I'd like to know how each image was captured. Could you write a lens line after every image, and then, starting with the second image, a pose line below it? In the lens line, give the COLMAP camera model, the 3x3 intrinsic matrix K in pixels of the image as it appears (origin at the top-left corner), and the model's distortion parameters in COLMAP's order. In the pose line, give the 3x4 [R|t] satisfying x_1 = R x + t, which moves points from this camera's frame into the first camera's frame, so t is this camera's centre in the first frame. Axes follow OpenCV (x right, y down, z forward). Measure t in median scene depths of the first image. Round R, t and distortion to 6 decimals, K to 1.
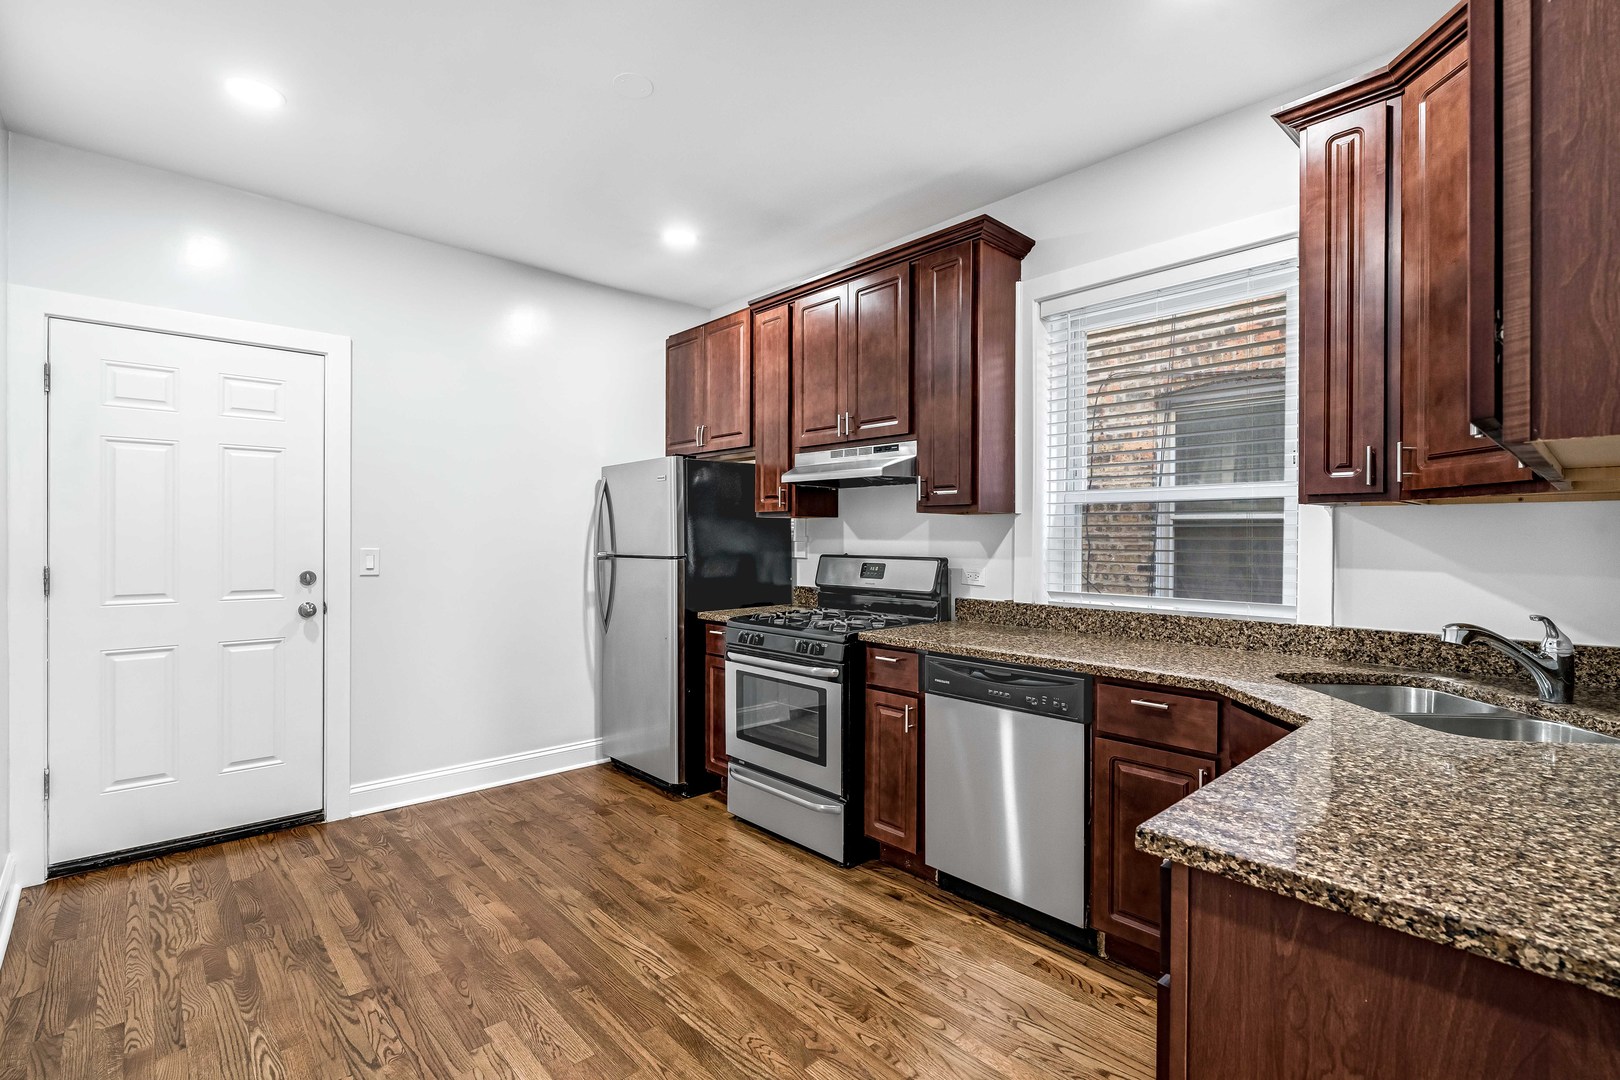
lens RADIAL K [[742.3, 0, 815.4], [0, 742.3, 535.1], [0, 0, 1]] dist [-0.009293, 0.001882]
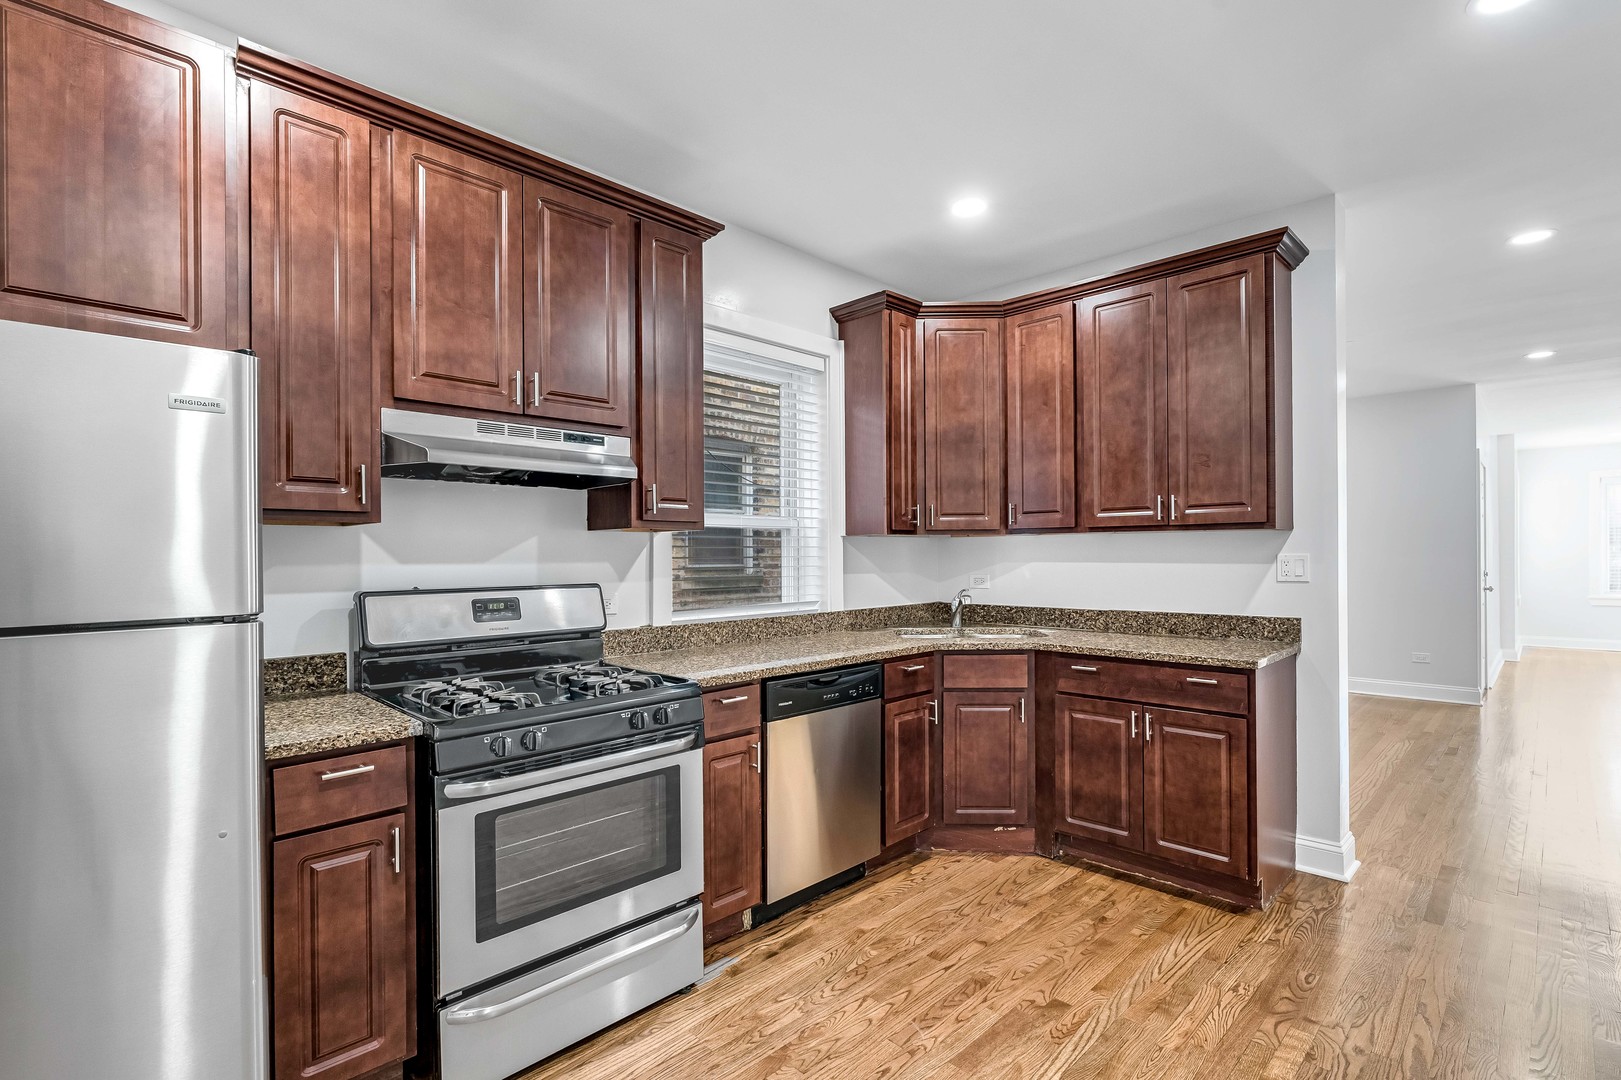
lens RADIAL K [[742.7, 0, 819.6], [0, 742.7, 545.7], [0, 0, 1]] dist [-0.009293, 0.001882]
pose [[-0.039170, 0.007555, 0.999204, -0.724683], [0.003789, 0.999965, -0.007412, -0.003913], [-0.999225, 0.003496, -0.039197, 0.882267]]
